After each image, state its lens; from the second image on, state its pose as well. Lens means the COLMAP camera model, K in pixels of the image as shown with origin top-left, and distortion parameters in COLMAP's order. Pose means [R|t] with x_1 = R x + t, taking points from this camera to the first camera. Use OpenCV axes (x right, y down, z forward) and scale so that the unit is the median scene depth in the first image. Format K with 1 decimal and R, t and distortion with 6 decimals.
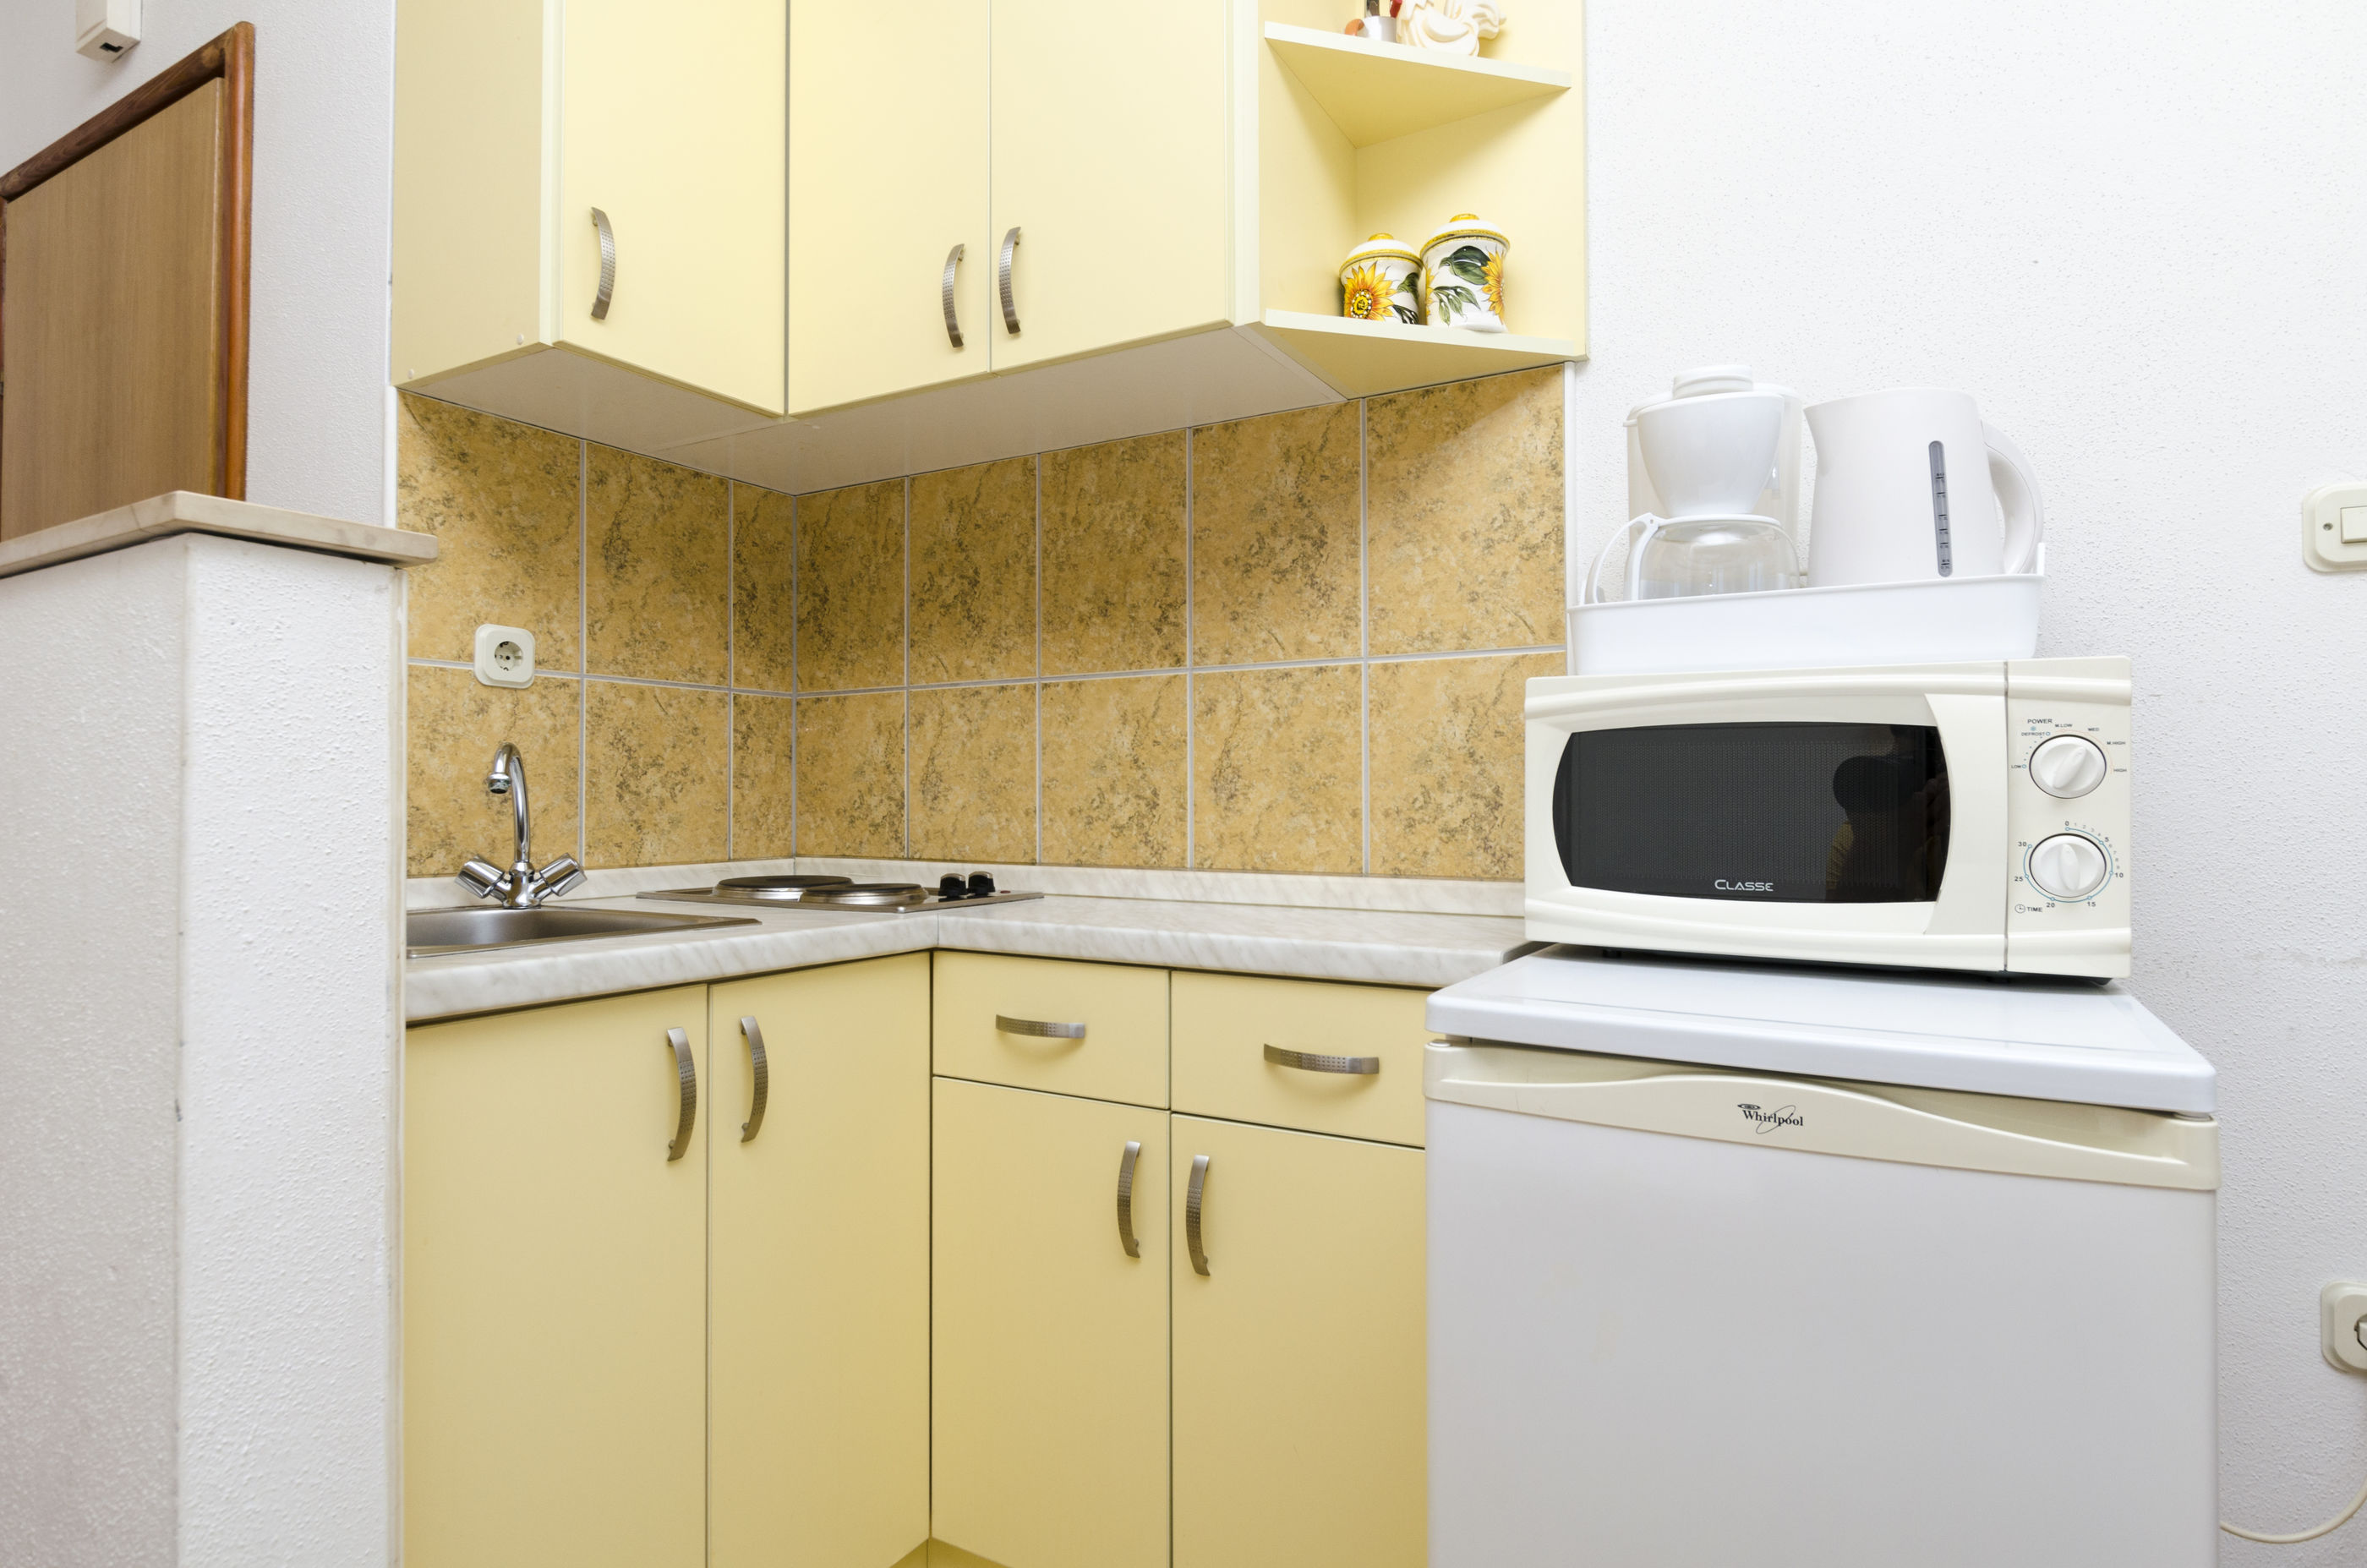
lens RADIAL K [[1256.7, 0, 1180.7], [0, 1256.7, 781.0], [0, 0, 1]] dist [-0.007938, 0.000875]
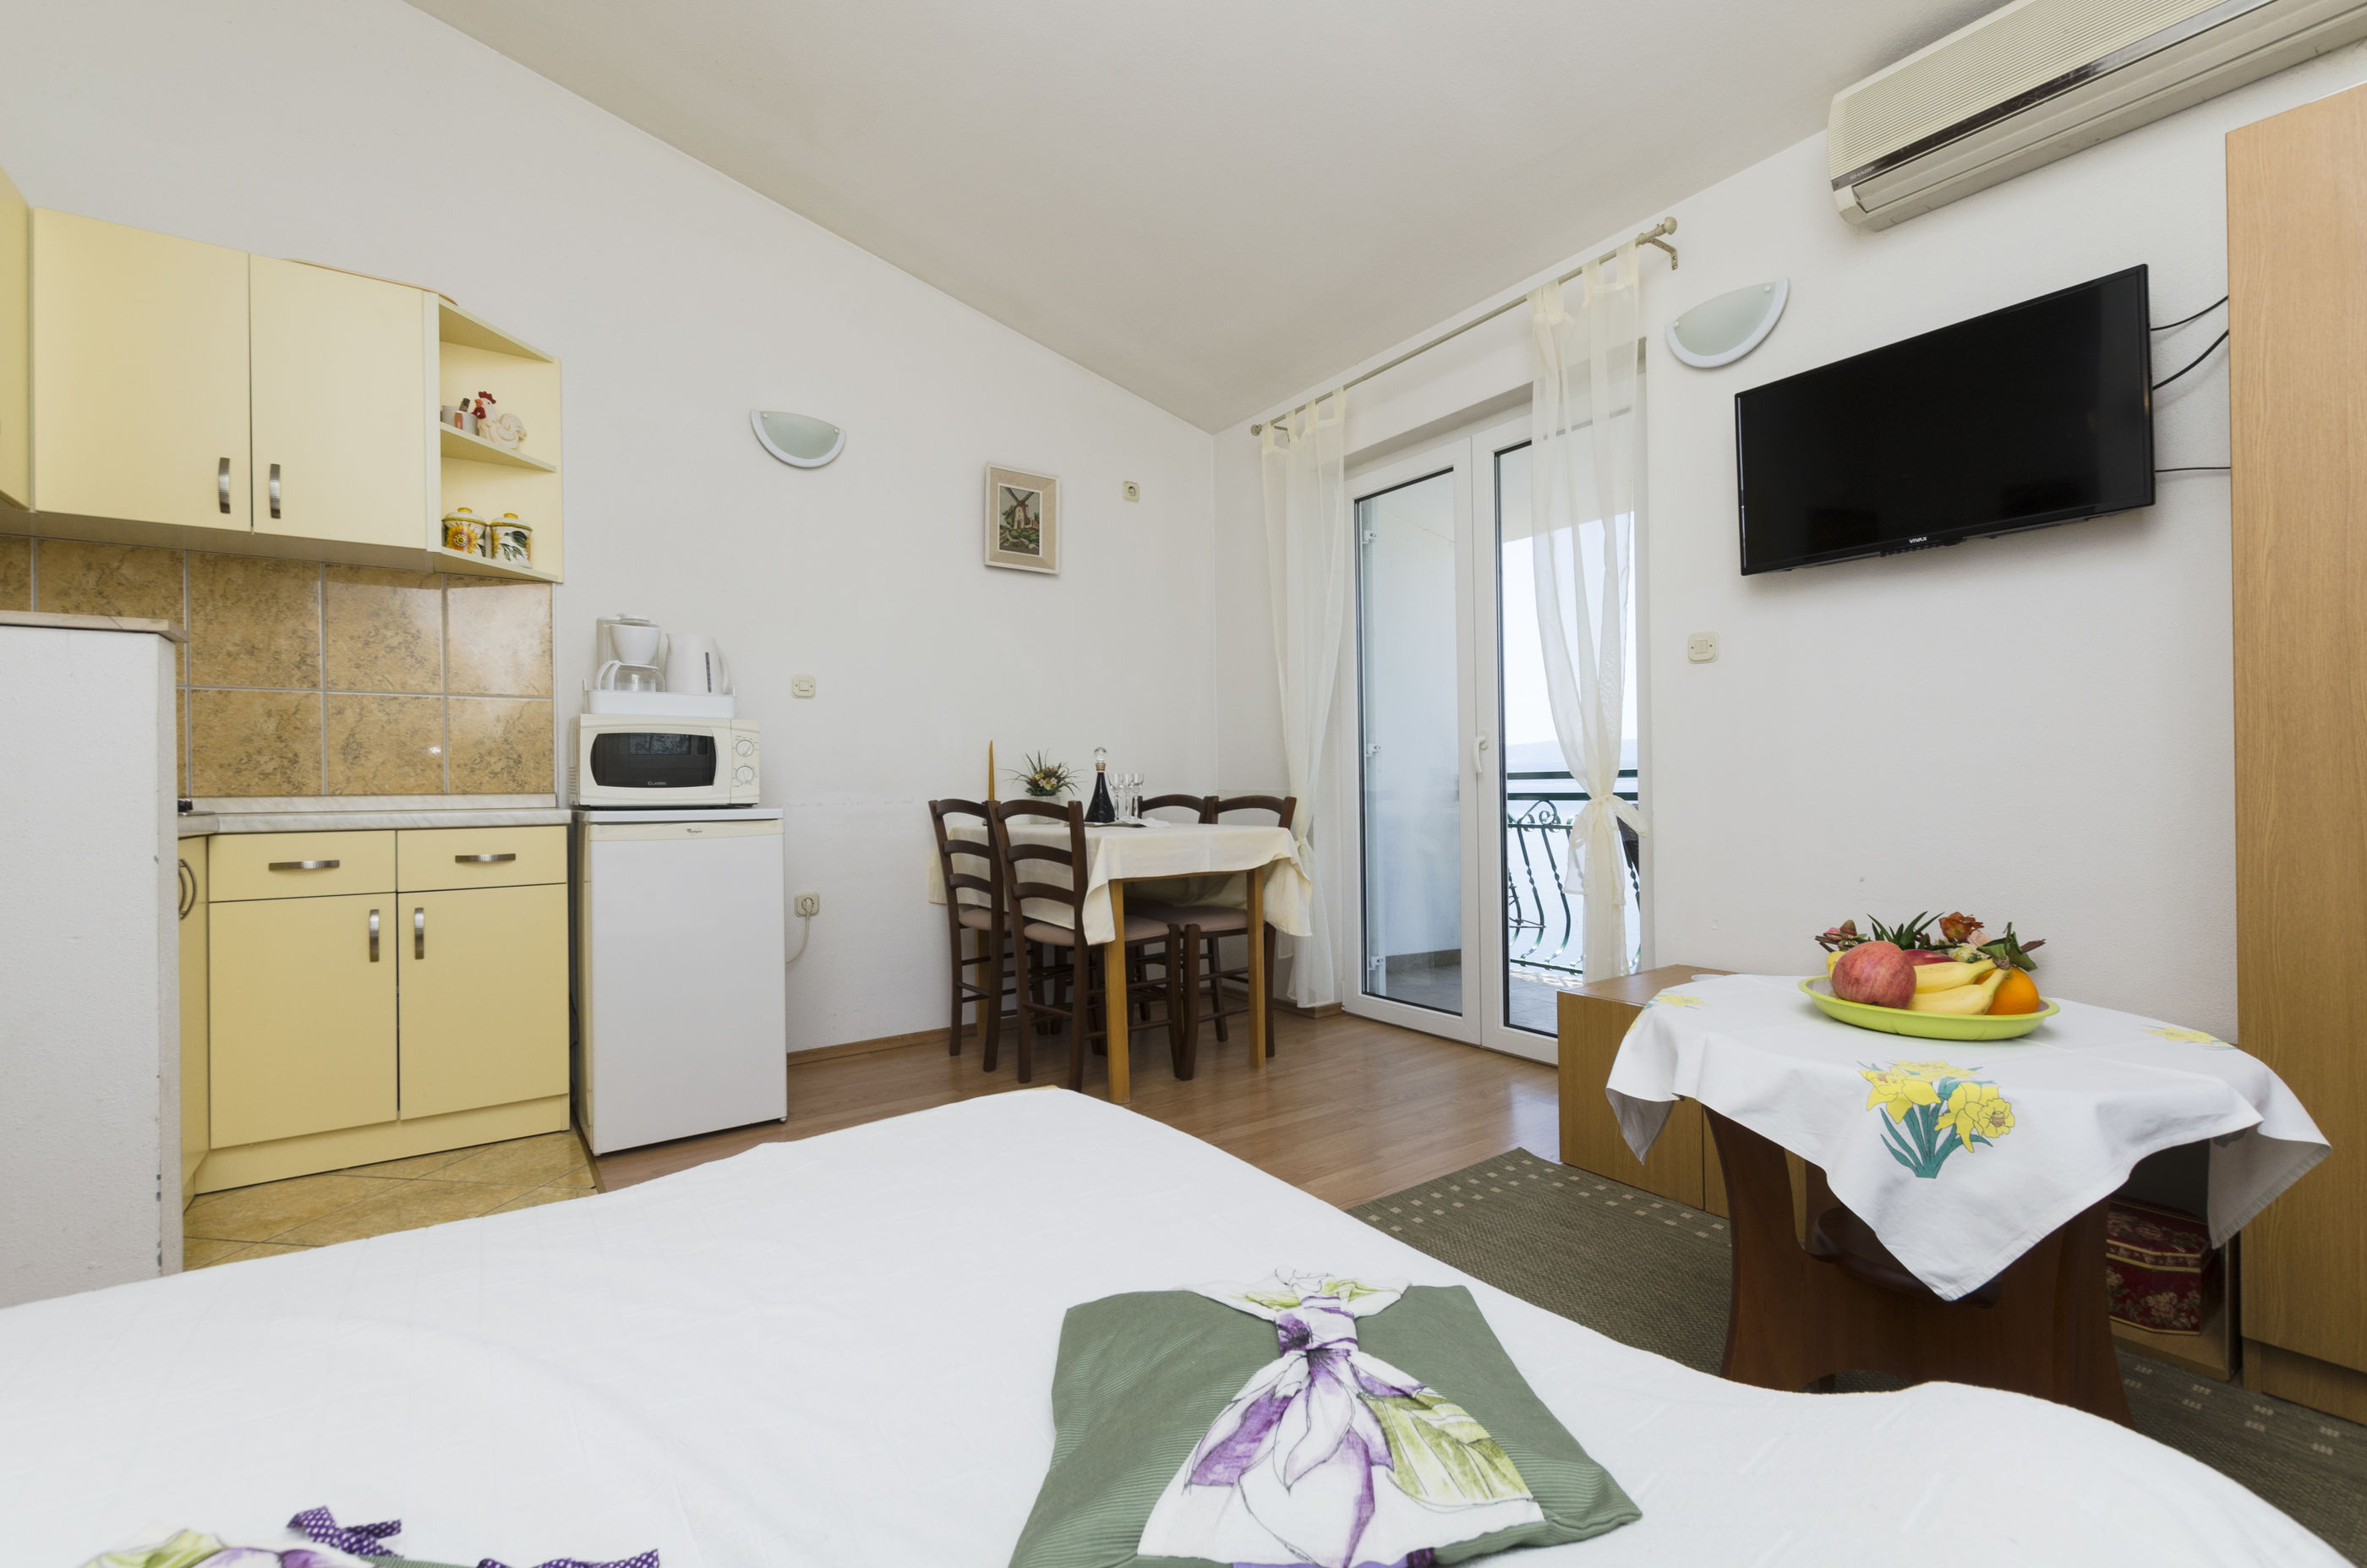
lens RADIAL K [[1018.8, 0, 1173.6], [0, 1018.8, 776.0], [0, 0, 1]] dist [0.008460, -0.004219]
pose [[0.428172, 0.003205, 0.903691, -0.929469], [-0.001734, 0.999995, -0.002725, 0.047109], [-0.903695, -0.000401, 0.428176, -0.911643]]
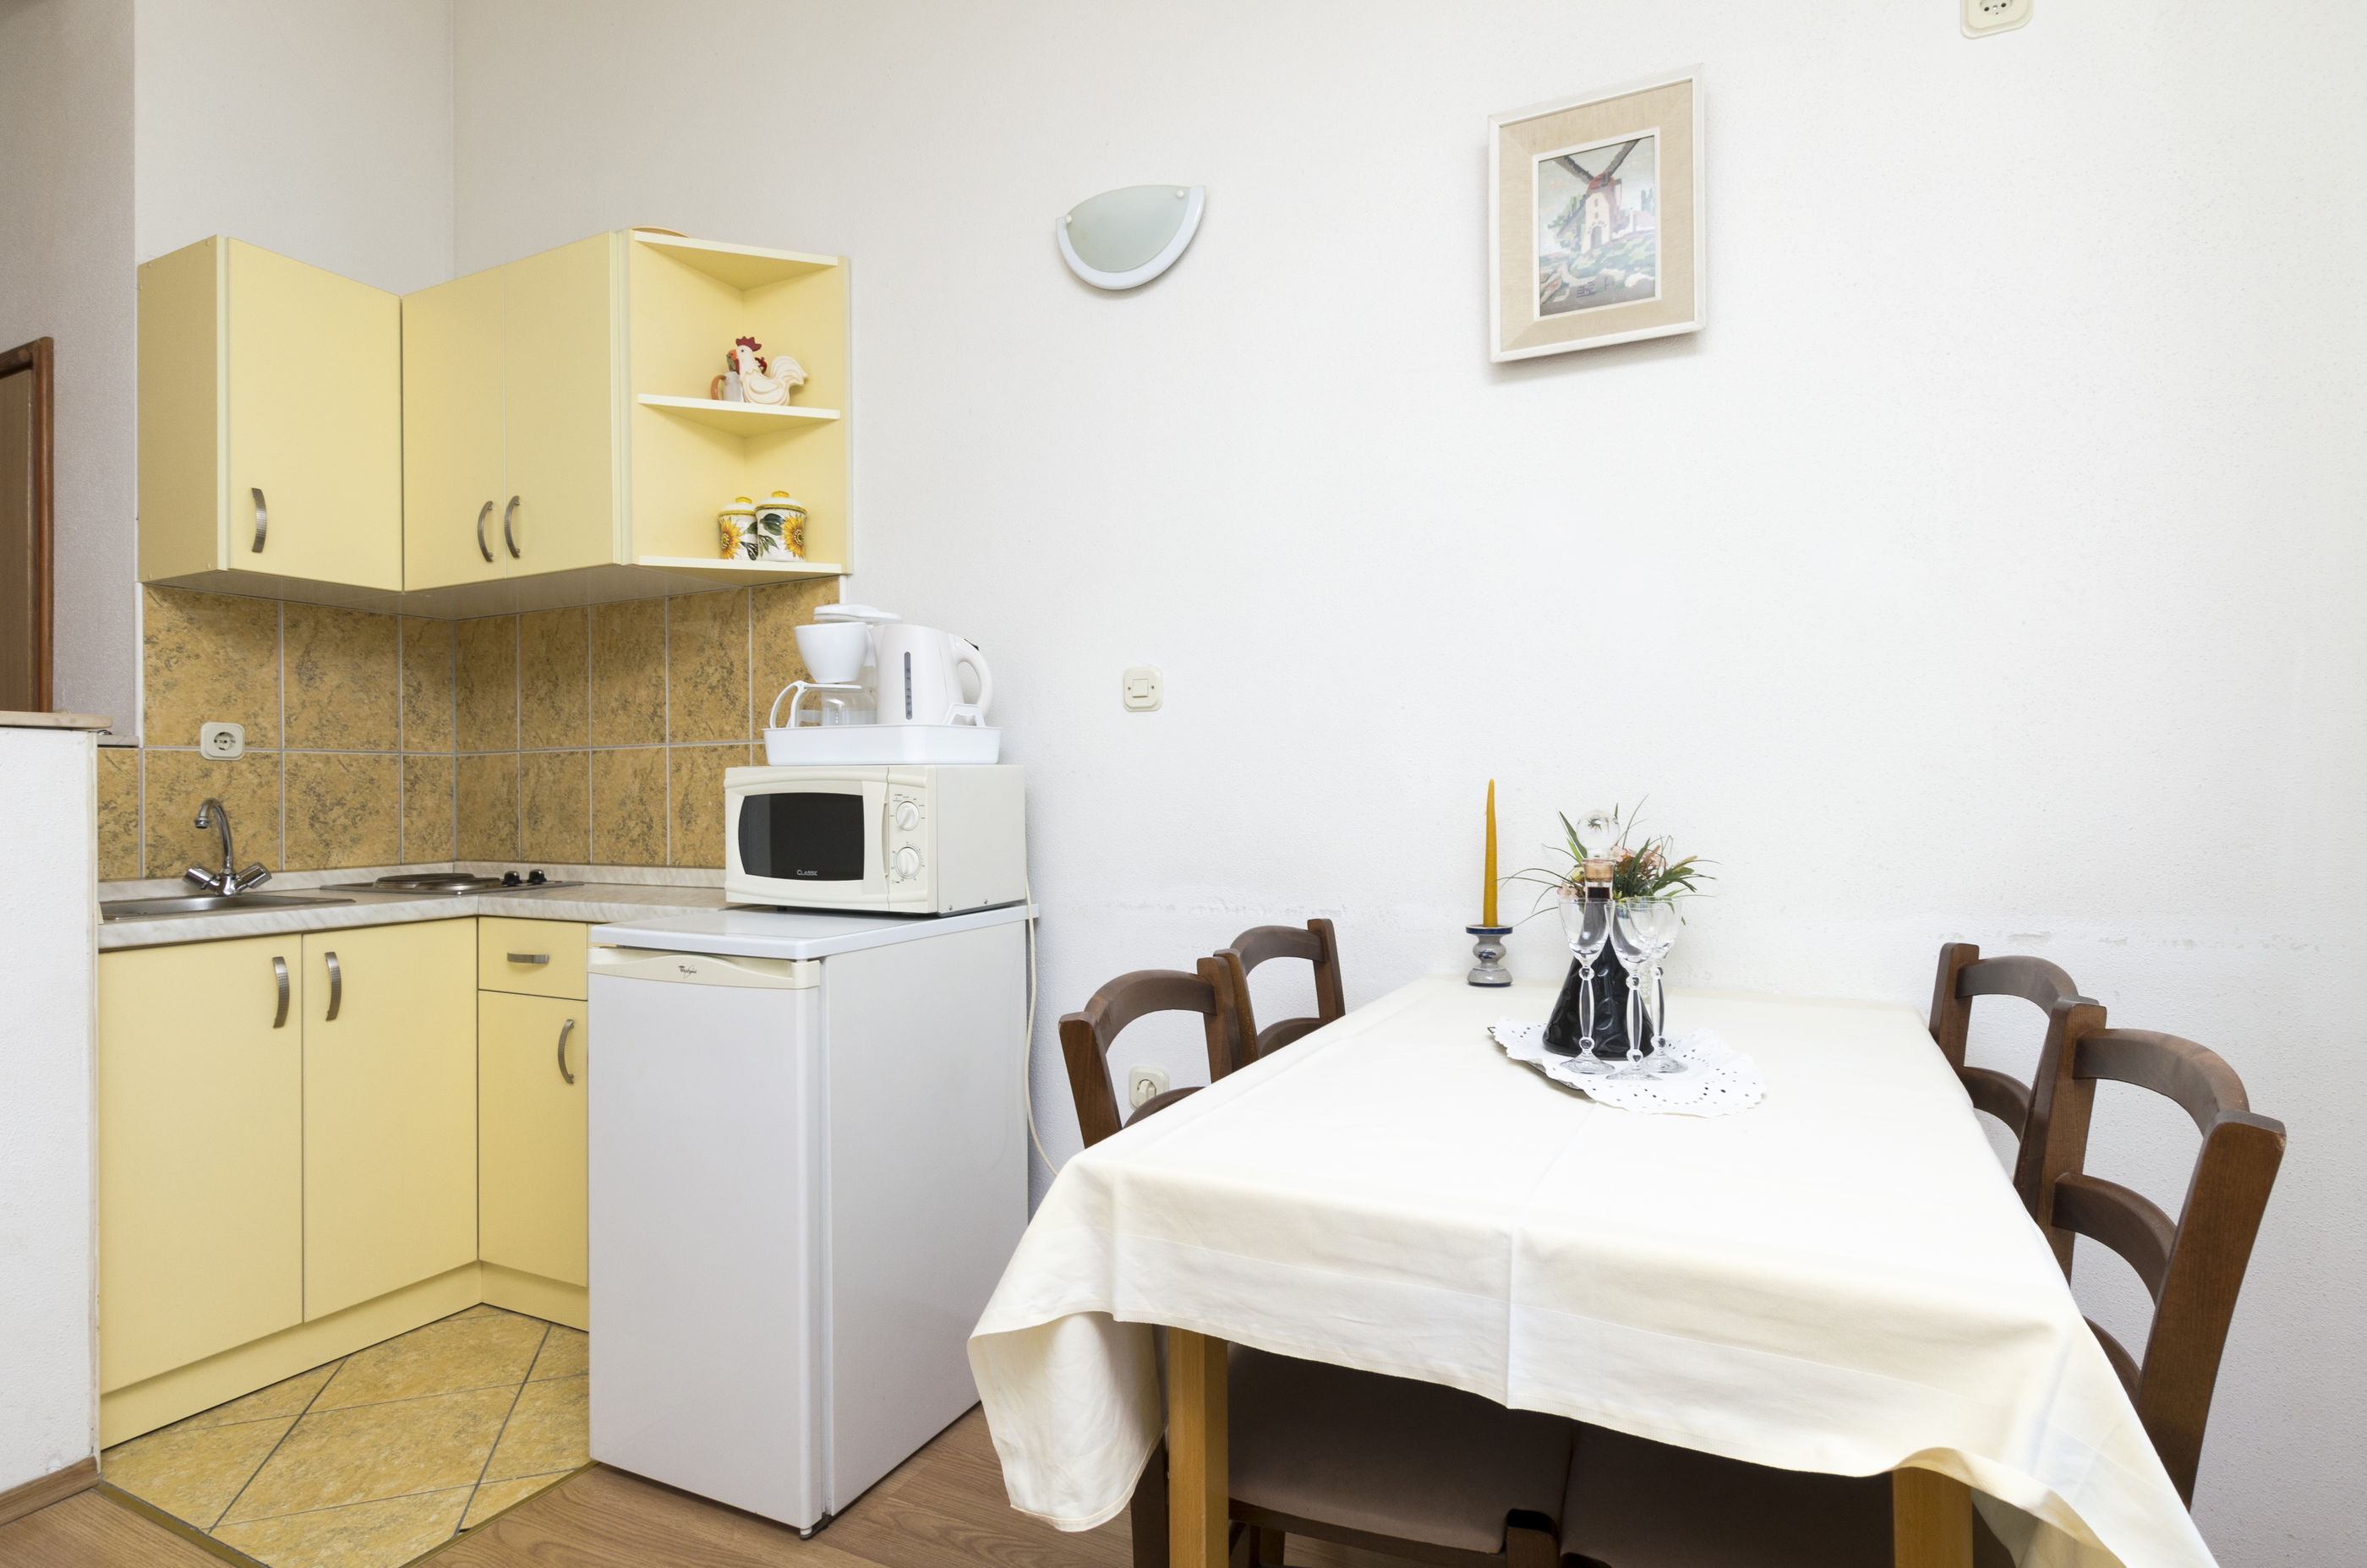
lens RADIAL K [[1194.7, 0, 1169.6], [0, 1194.7, 783.6], [0, 0, 1]] dist [0.004765, -0.002696]
pose [[0.998008, -0.009766, 0.062331, 0.622071], [0.009334, 0.999930, 0.007219, -0.047424], [-0.062397, -0.006623, 0.998029, -0.659247]]
